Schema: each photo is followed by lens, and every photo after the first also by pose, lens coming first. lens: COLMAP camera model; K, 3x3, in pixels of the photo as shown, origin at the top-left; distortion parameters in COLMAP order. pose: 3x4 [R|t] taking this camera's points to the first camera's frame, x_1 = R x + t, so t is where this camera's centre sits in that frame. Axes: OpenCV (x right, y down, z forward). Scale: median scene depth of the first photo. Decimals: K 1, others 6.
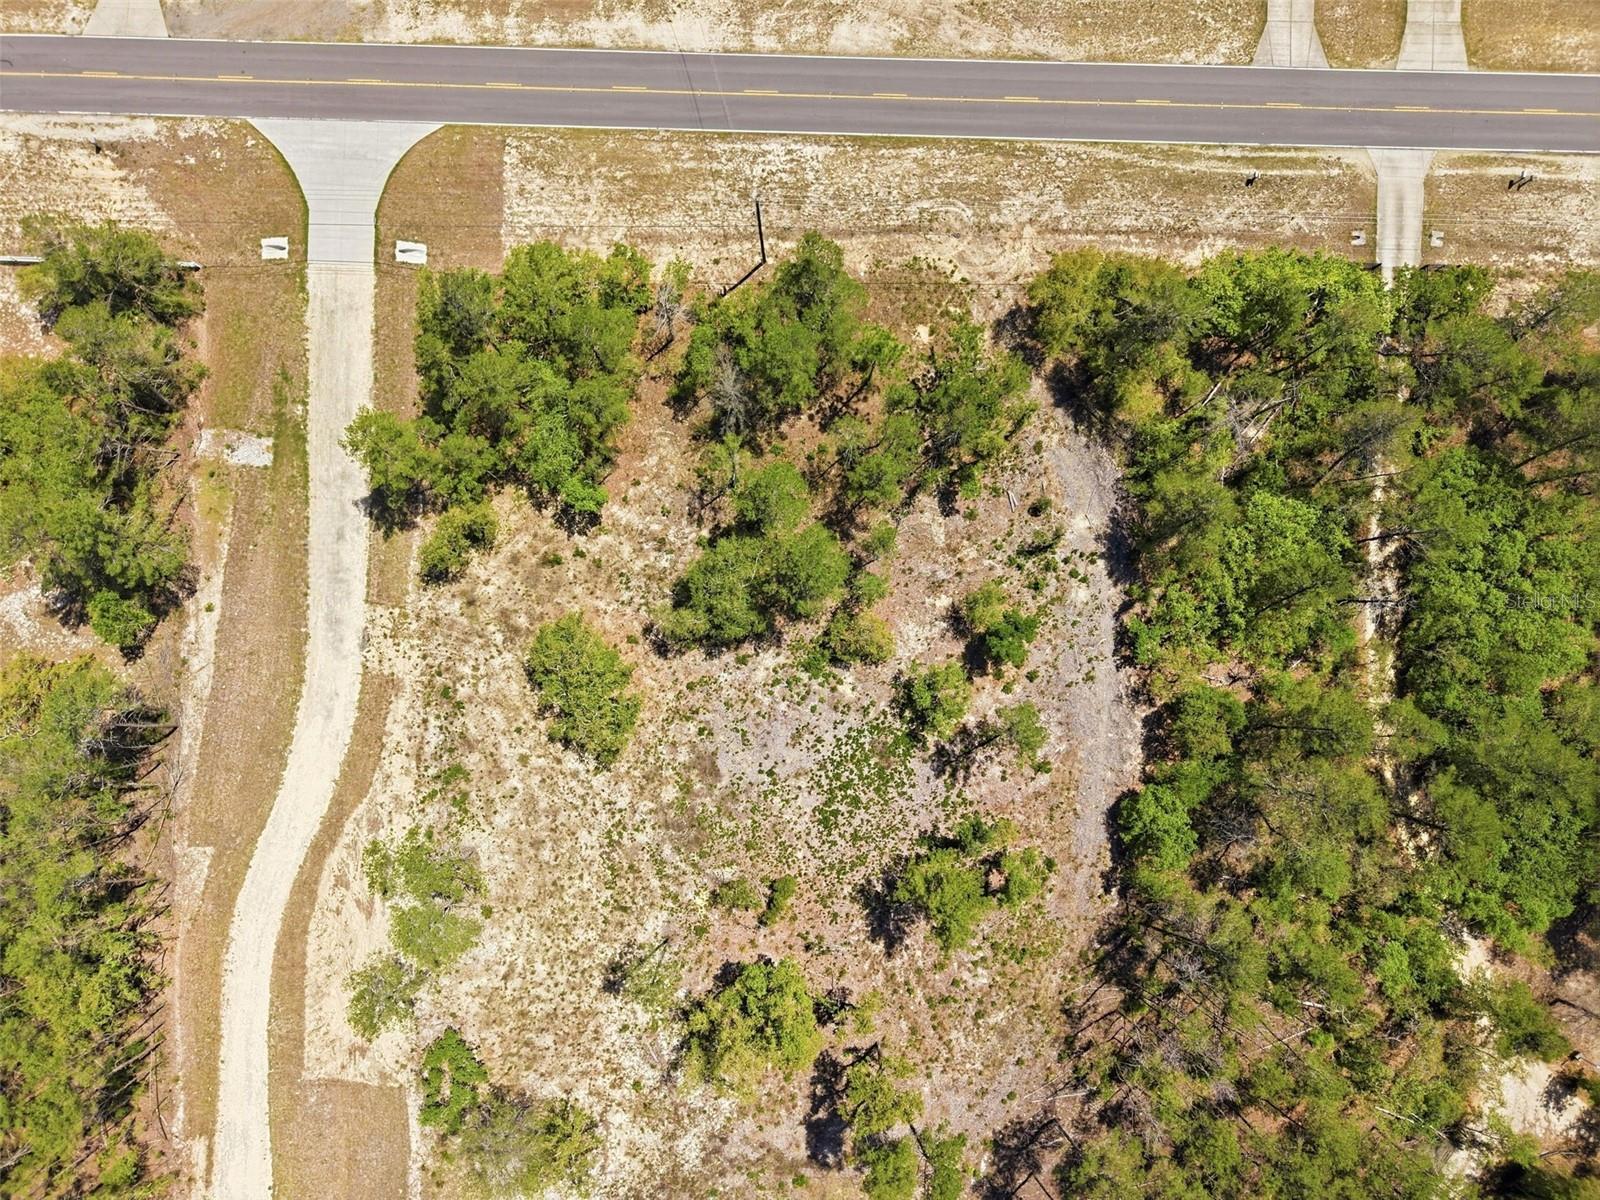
lens RADIAL K [[1070.0, 0, 806.3], [0, 1070.0, 608.7], [0, 0, 1]] dist [0.011943, -0.010772]
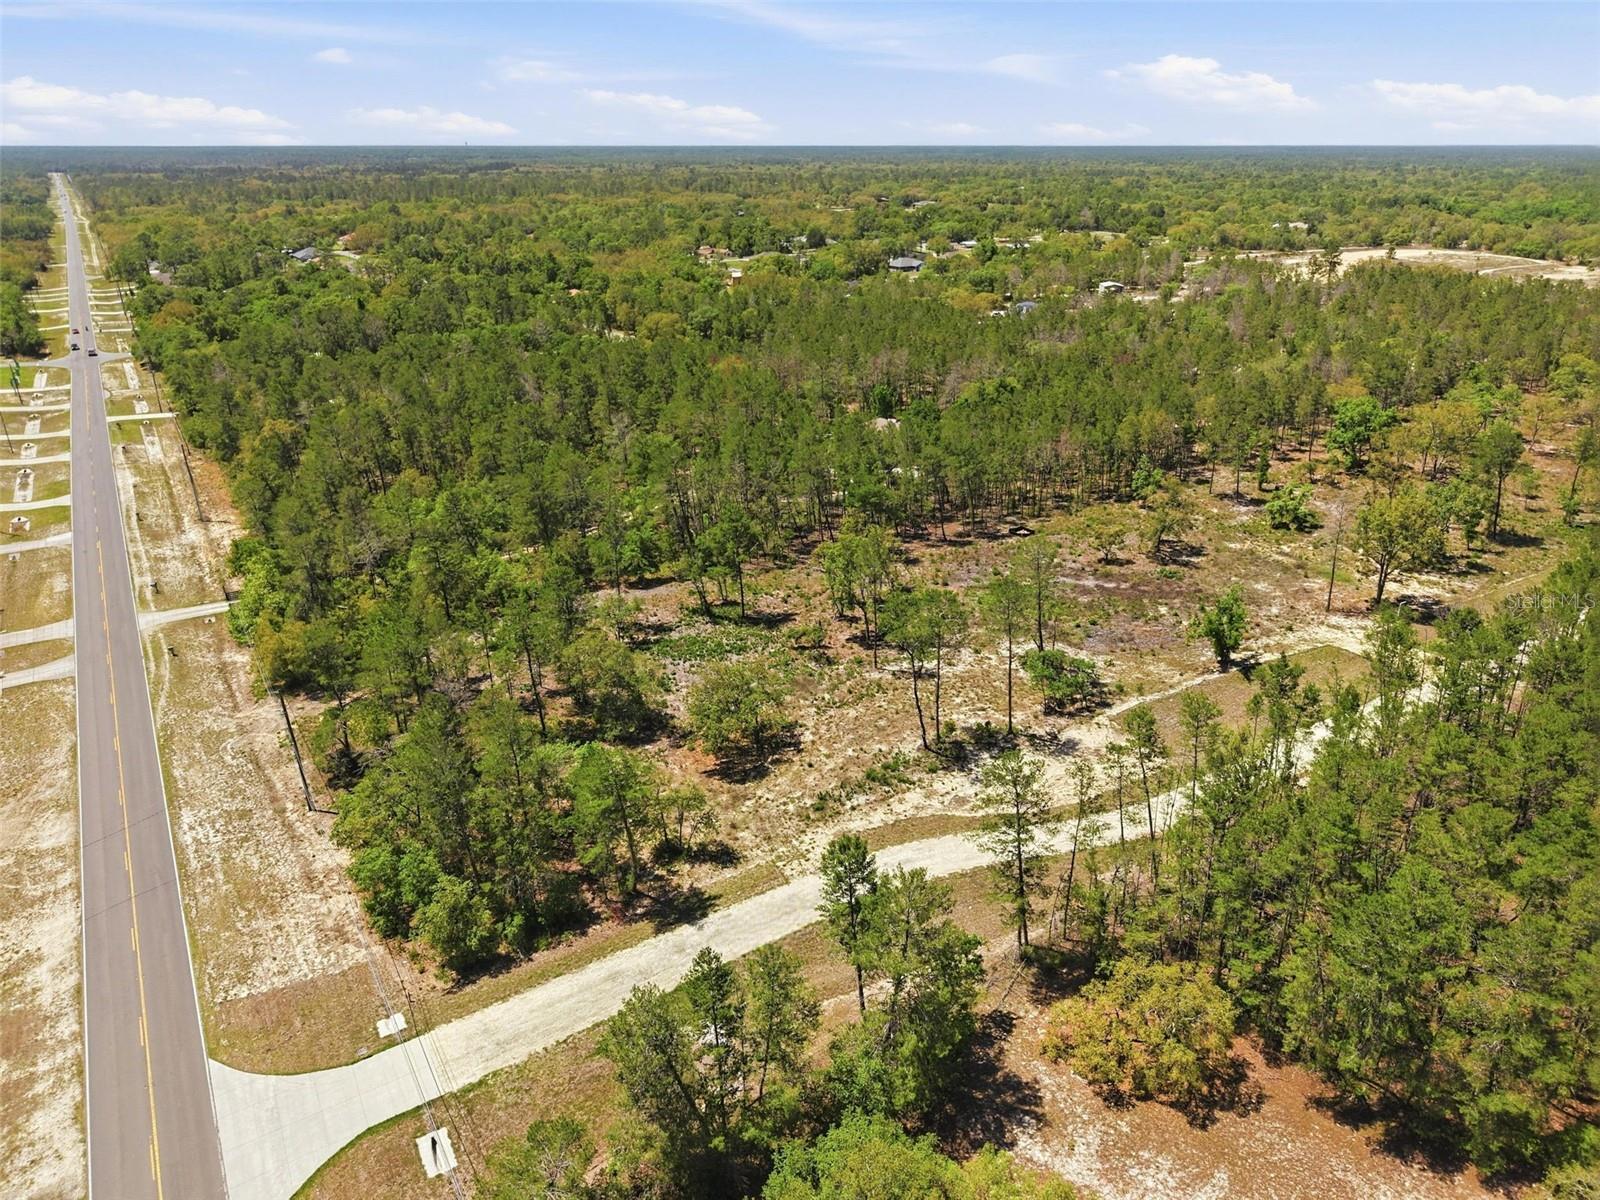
lens RADIAL K [[1063.0, 0, 806.5], [0, 1063.0, 620.2], [0, 0, 1]] dist [0.064600, -0.064557]
pose [[-0.556176, -0.341184, 0.757800, -1.049786], [0.831063, -0.230214, 0.506297, -0.414752], [0.001716, 0.911370, 0.411585, 0.401534]]
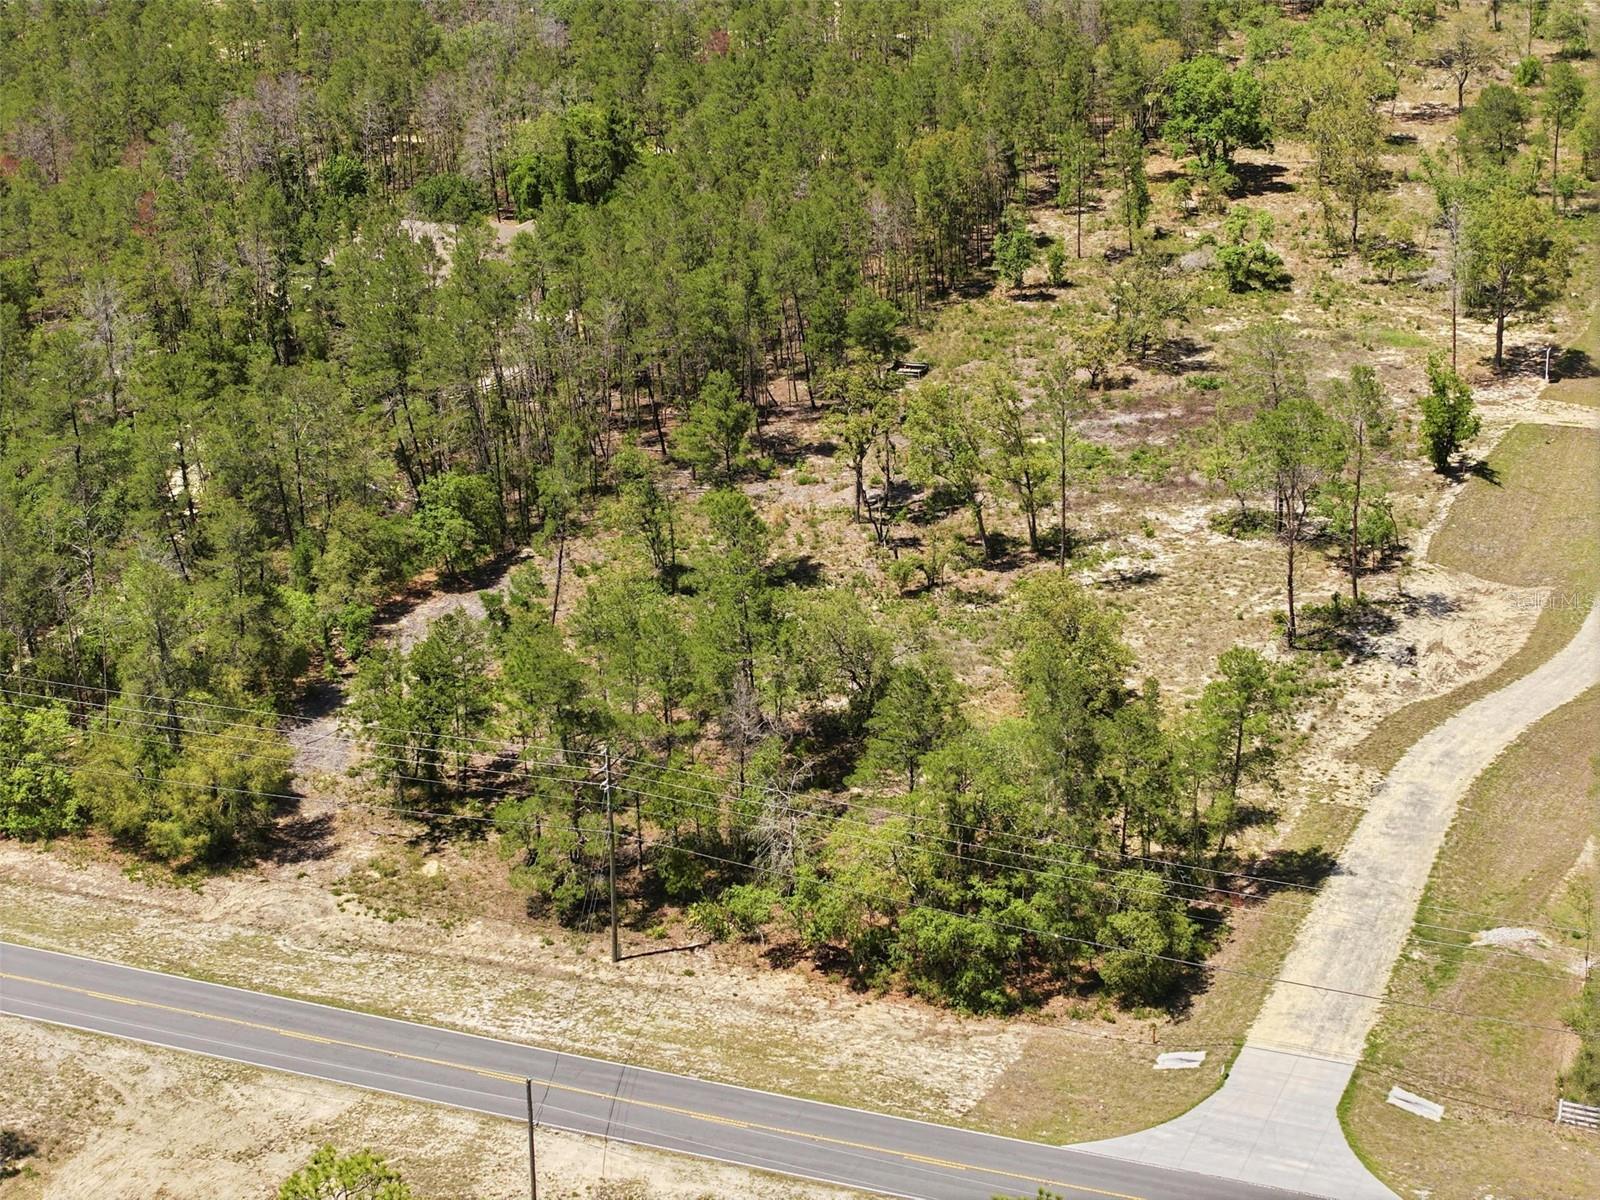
lens RADIAL K [[3238.3, 0, 800.0], [0, 3238.3, 600.0], [0, 0, 1]] dist [-0.104562, -0.118020]
pose [[-0.940022, -0.115459, 0.320980, -0.706811], [0.341048, -0.336576, 0.877726, -1.840585], [0.006693, 0.934551, 0.355766, 0.158992]]
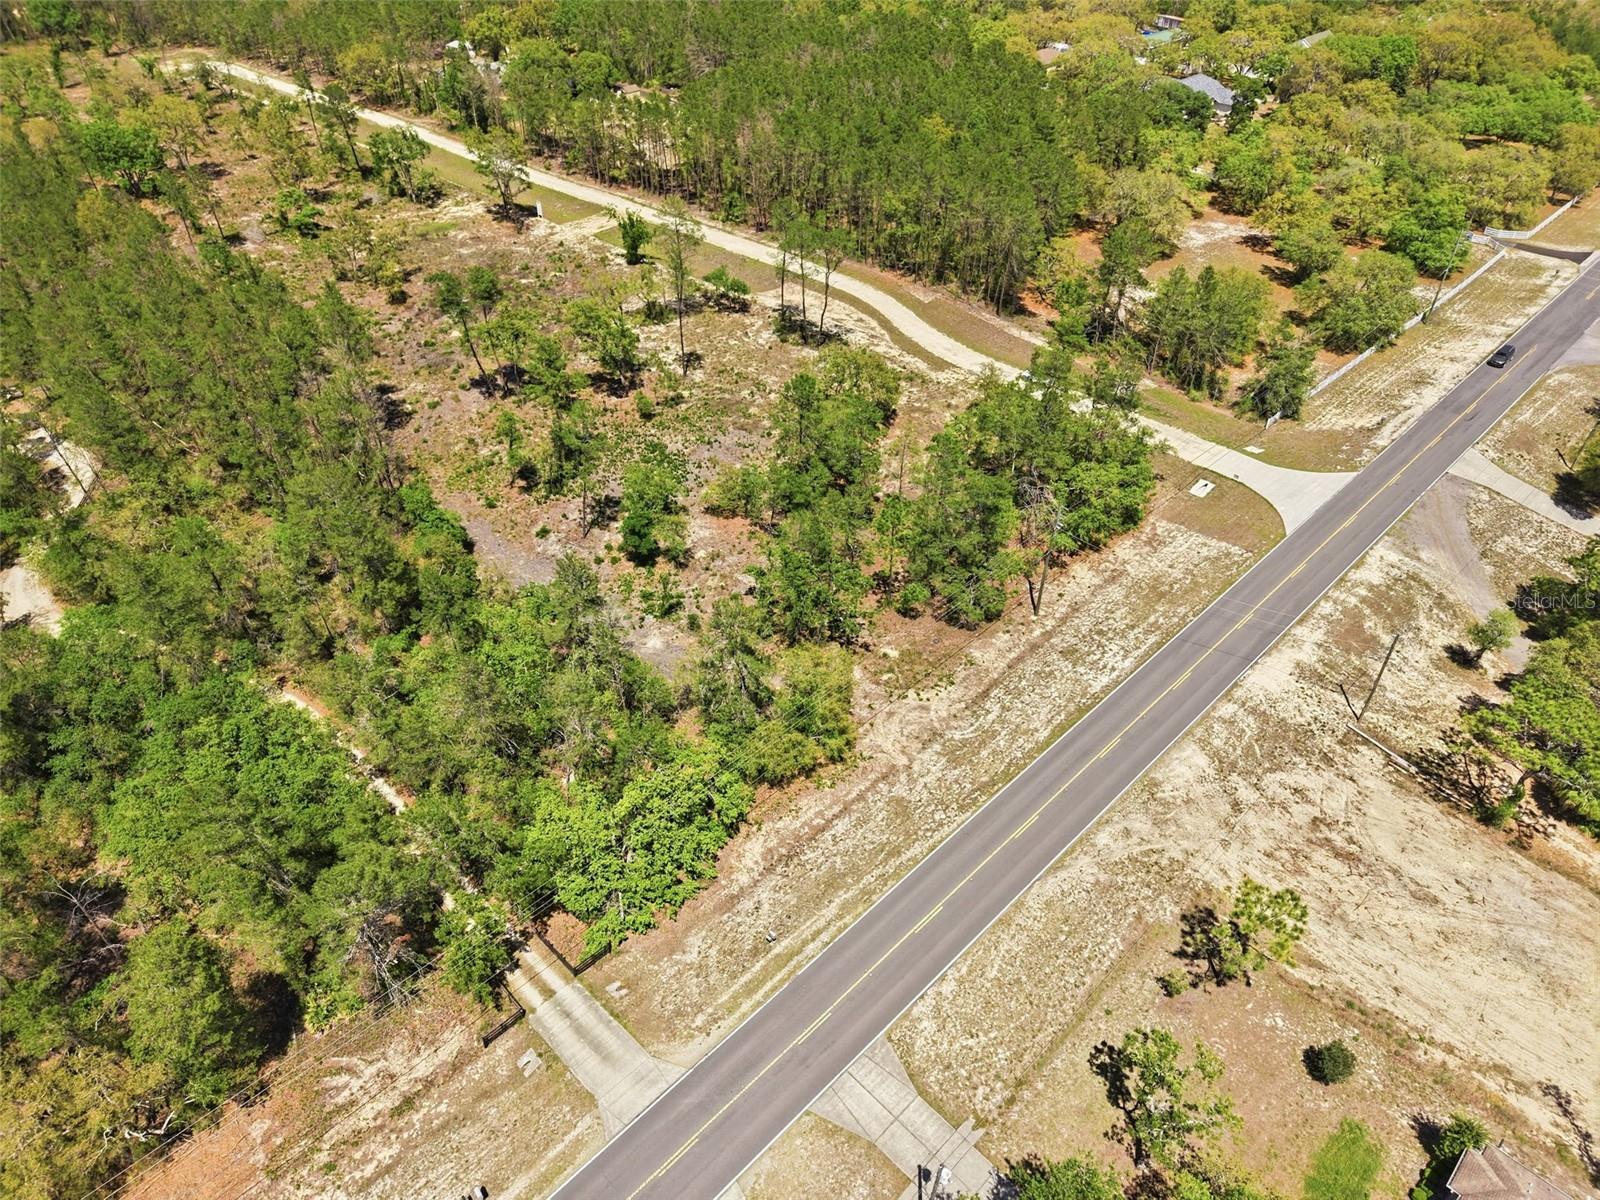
lens RADIAL K [[1070.0, 0, 806.3], [0, 1070.0, 608.7], [0, 0, 1]] dist [0.011943, -0.010772]
pose [[-0.686142, 0.458689, -0.564635, 0.728564], [-0.727467, -0.431829, 0.533213, -0.730814], [0.000753, 0.776613, 0.629977, 0.320548]]
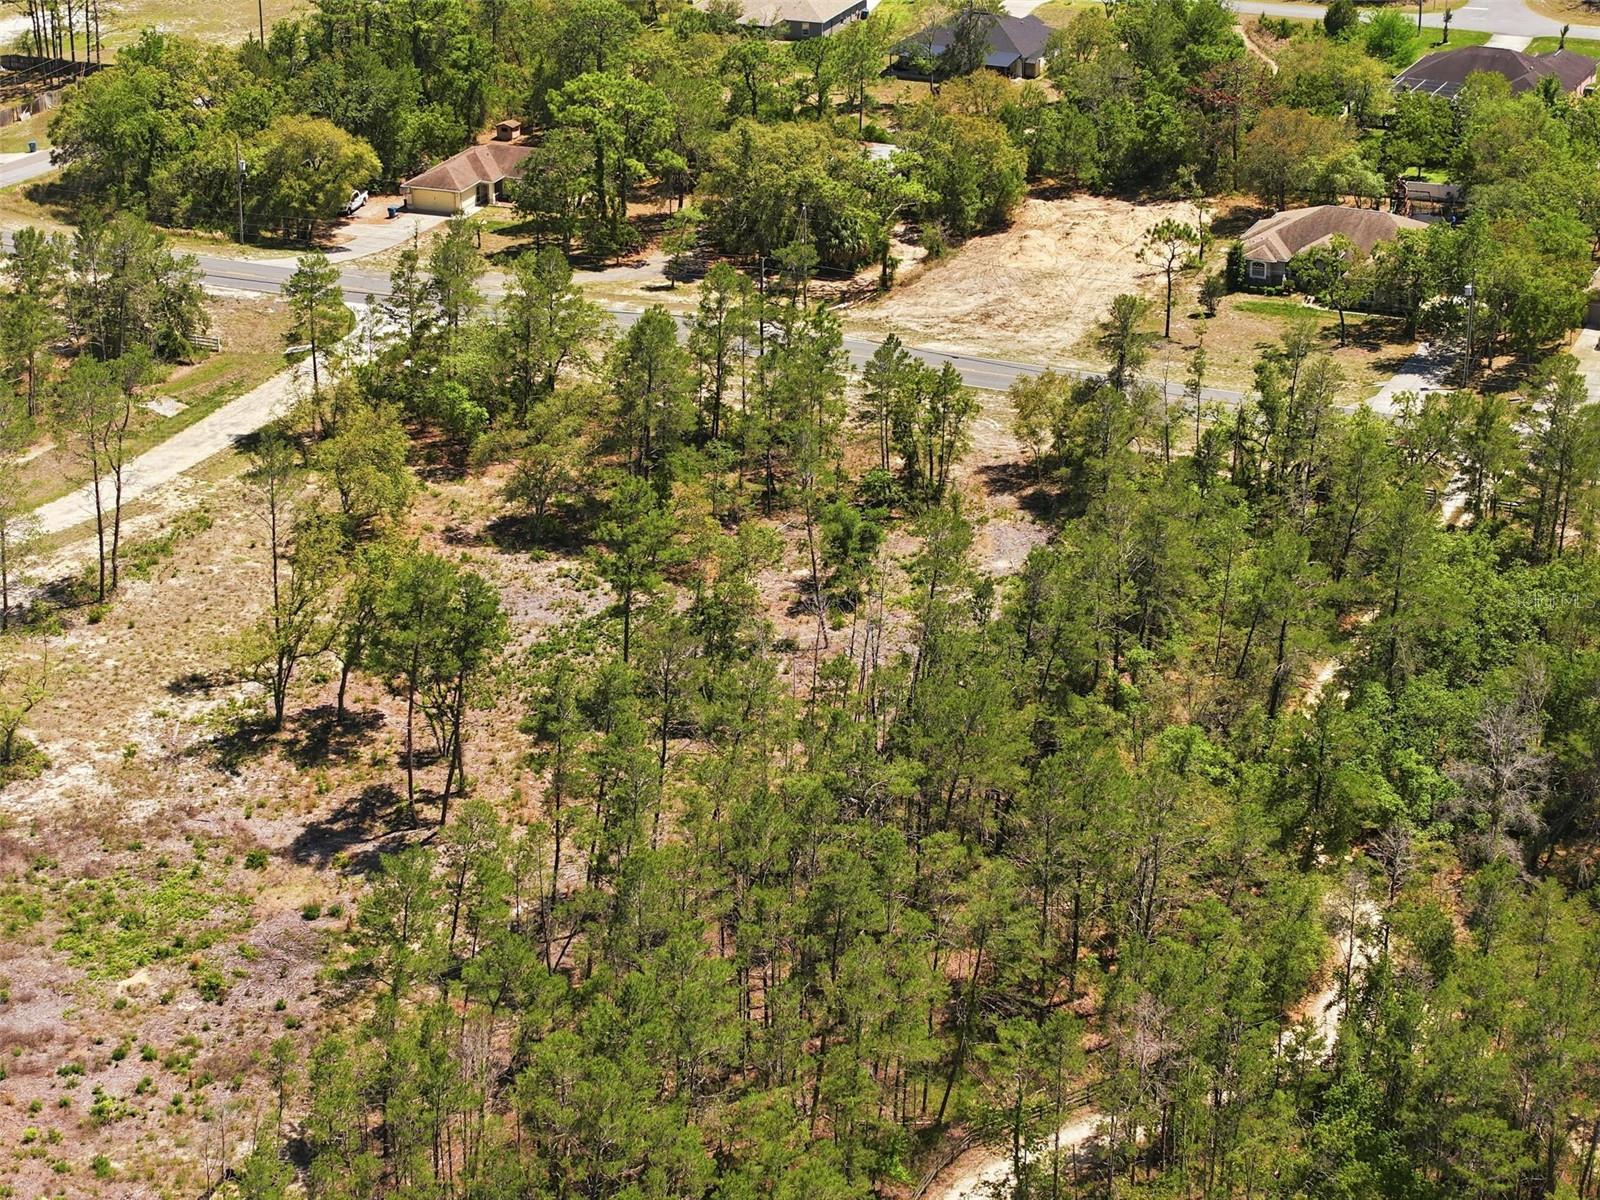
lens RADIAL K [[3242.7, 0, 799.9], [0, 3242.7, 446.3], [0, 0, 1]] dist [-0.223871, 0.026141]
pose [[0.923429, 0.127658, -0.361916, 0.973697], [-0.383707, 0.324283, -0.864644, 2.014007], [0.006984, 0.937307, 0.348435, 0.086232]]
